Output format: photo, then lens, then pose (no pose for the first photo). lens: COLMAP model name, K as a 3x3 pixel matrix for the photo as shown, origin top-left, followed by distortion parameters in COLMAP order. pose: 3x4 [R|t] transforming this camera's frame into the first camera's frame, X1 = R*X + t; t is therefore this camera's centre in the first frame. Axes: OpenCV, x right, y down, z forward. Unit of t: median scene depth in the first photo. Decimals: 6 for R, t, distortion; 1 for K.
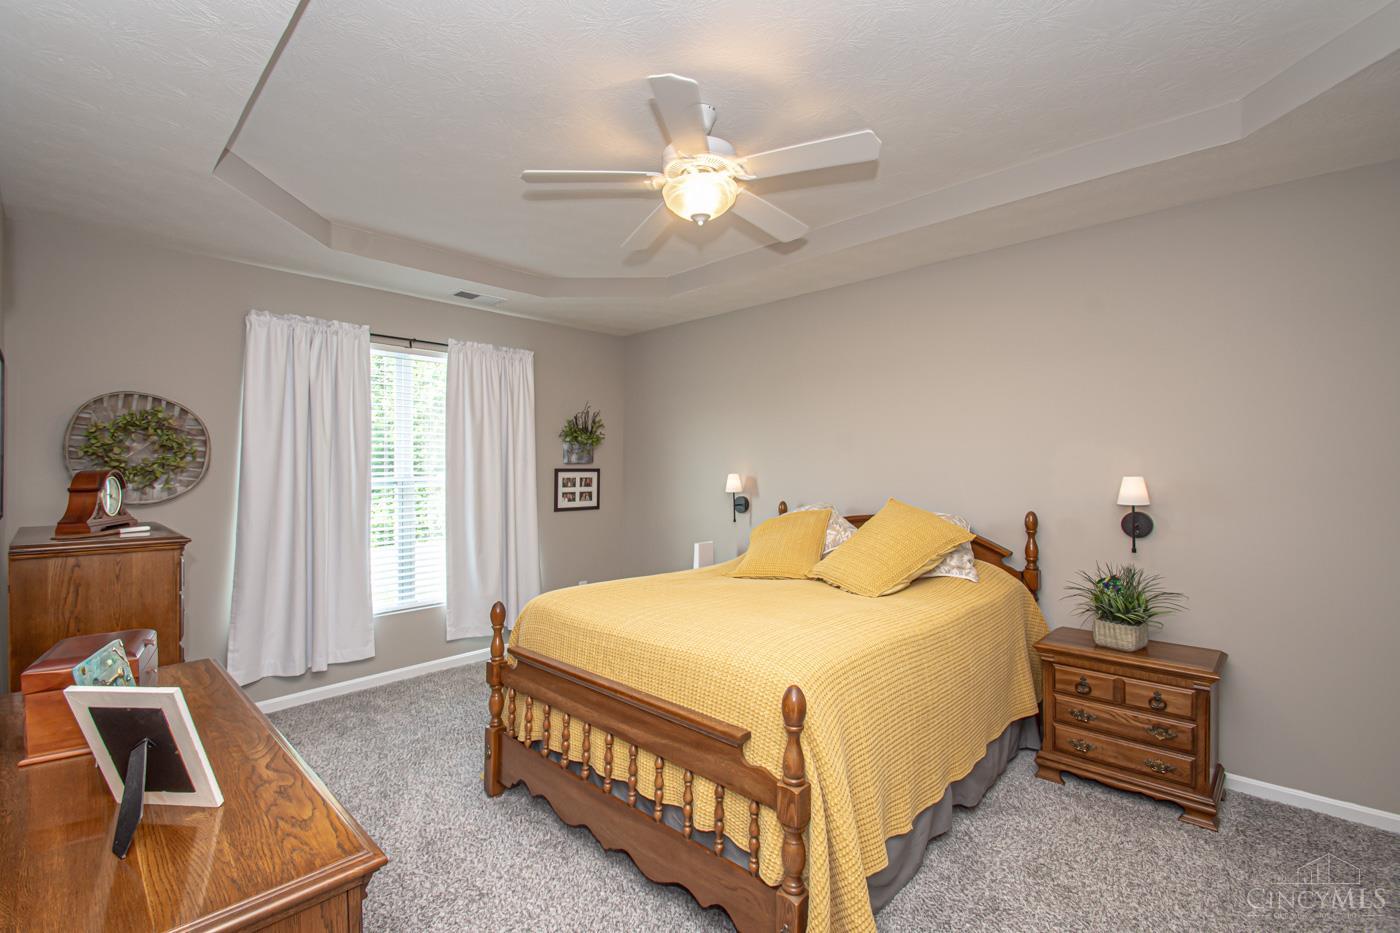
lens RADIAL K [[615.0, 0, 685.4], [0, 615.0, 467.9], [0, 0, 1]] dist [0.004549, -0.011213]
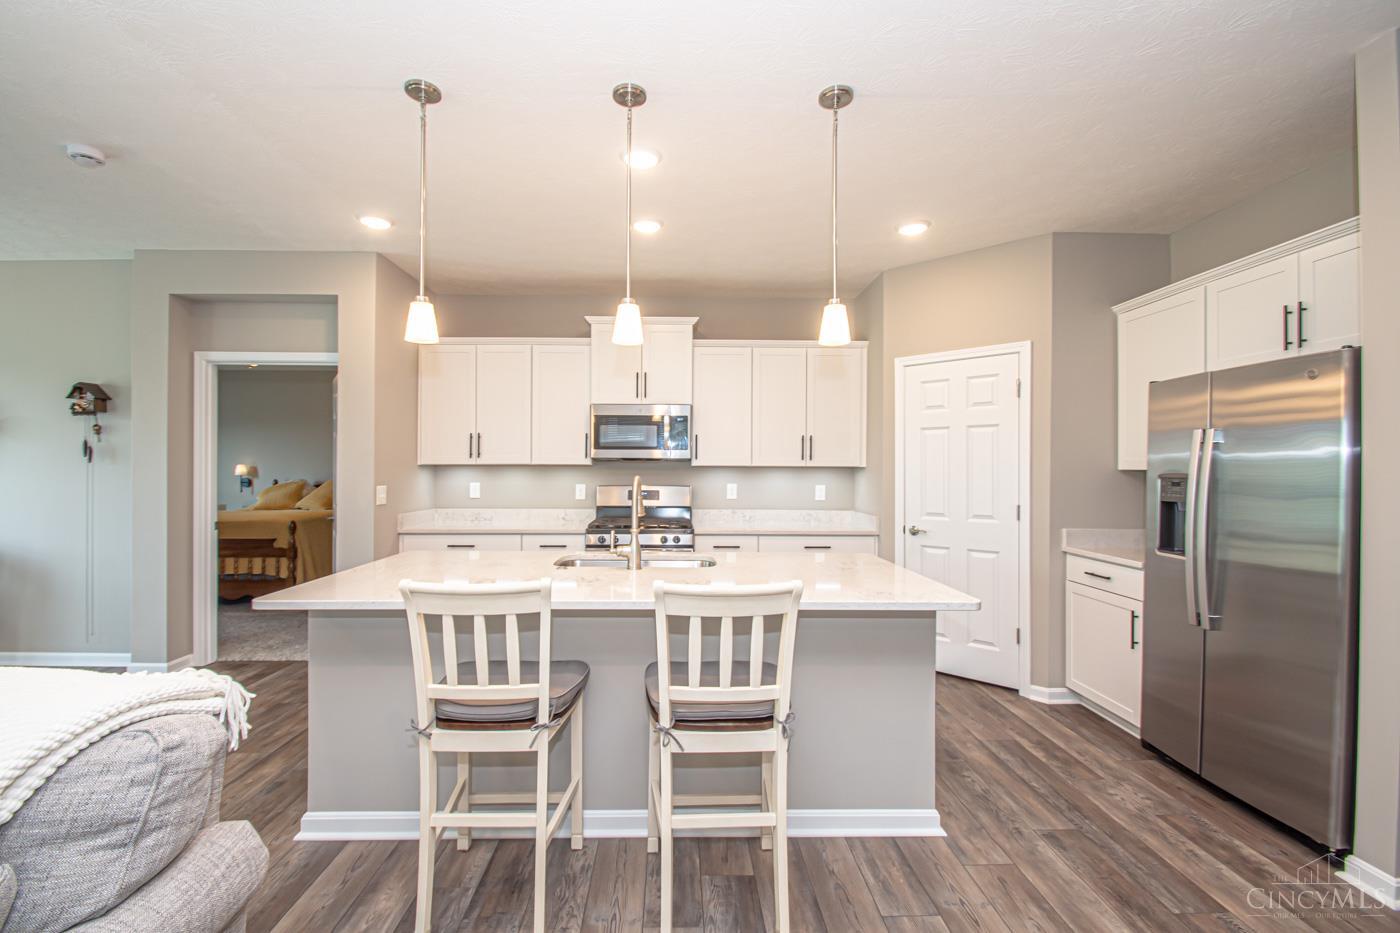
lens RADIAL K [[613.8, 0, 686.0], [0, 613.8, 467.9], [0, 0, 1]] dist [0.015807, -0.017435]
pose [[0.708379, 0.005014, 0.705814, -0.649504], [-0.001570, 0.999983, -0.005528, 0.066218], [-0.705830, 0.002807, 0.708376, -2.802057]]
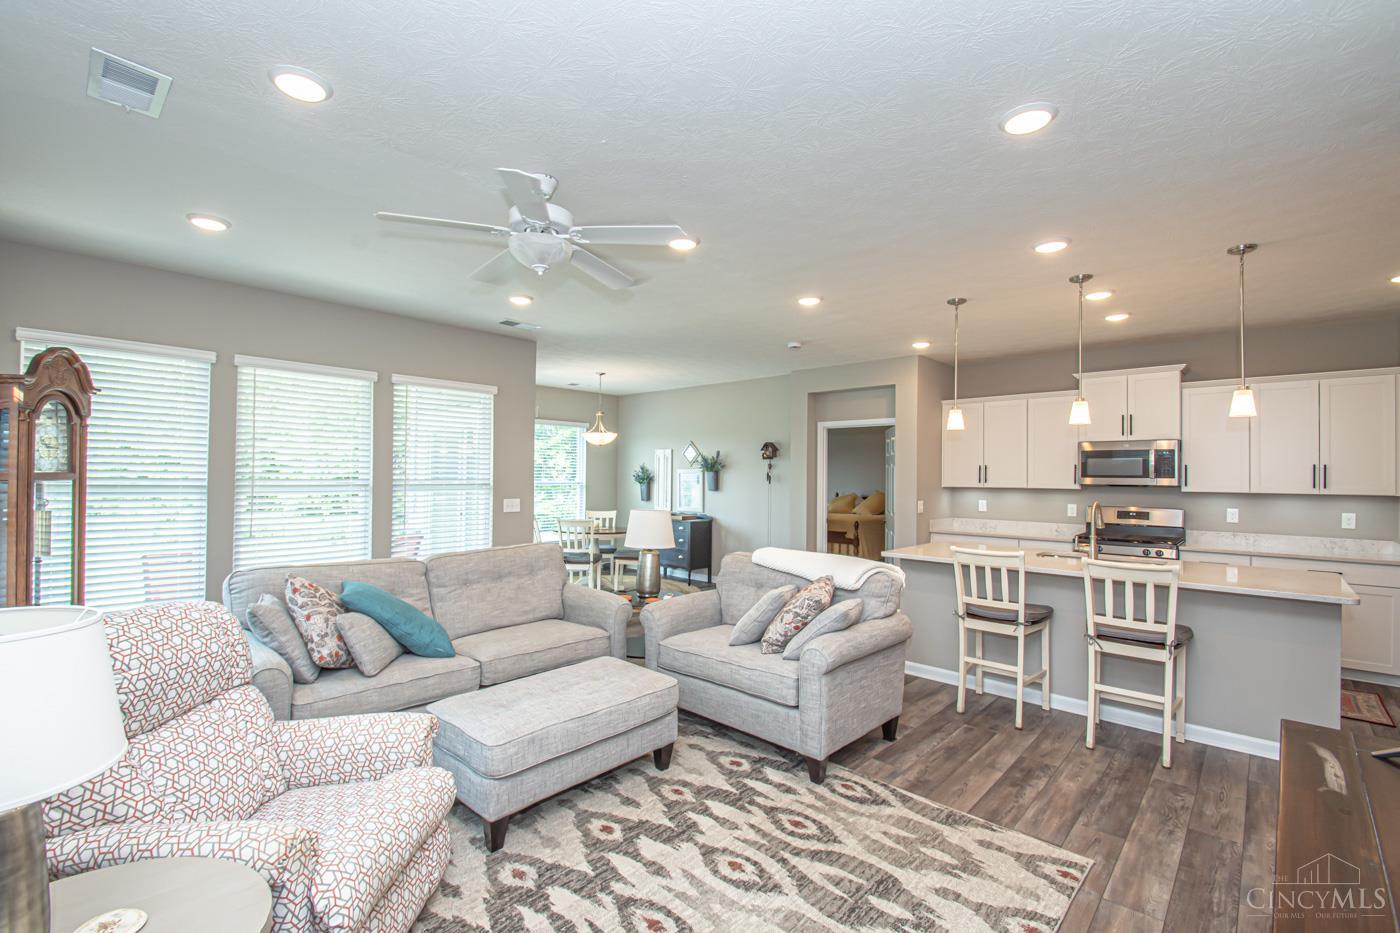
lens RADIAL K [[613.8, 0, 686.0], [0, 613.8, 467.9], [0, 0, 1]] dist [0.015807, -0.017435]
pose [[0.999902, 0.011942, 0.007367, -1.228137], [-0.011803, 0.999757, -0.018615, 0.011907], [-0.007587, 0.018527, 0.999800, -3.951988]]
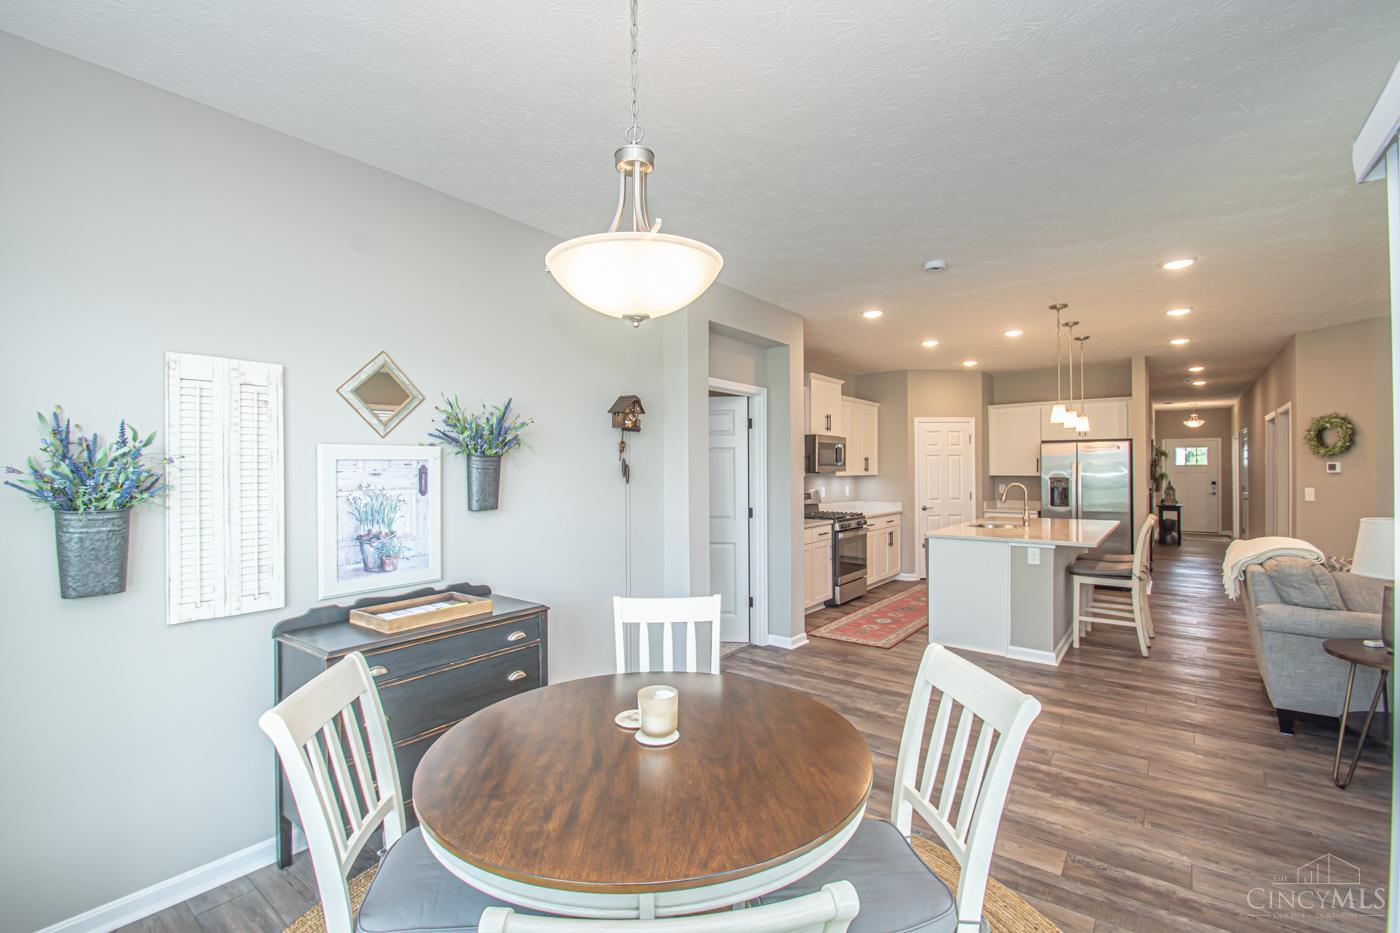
lens RADIAL K [[615.0, 0, 685.4], [0, 615.0, 467.9], [0, 0, 1]] dist [0.004549, -0.011213]
pose [[-0.093531, 0.003019, 0.995612, -2.661117], [0.009687, 0.999951, -0.002122, -0.009122], [-0.995569, 0.009446, -0.093556, 0.327706]]
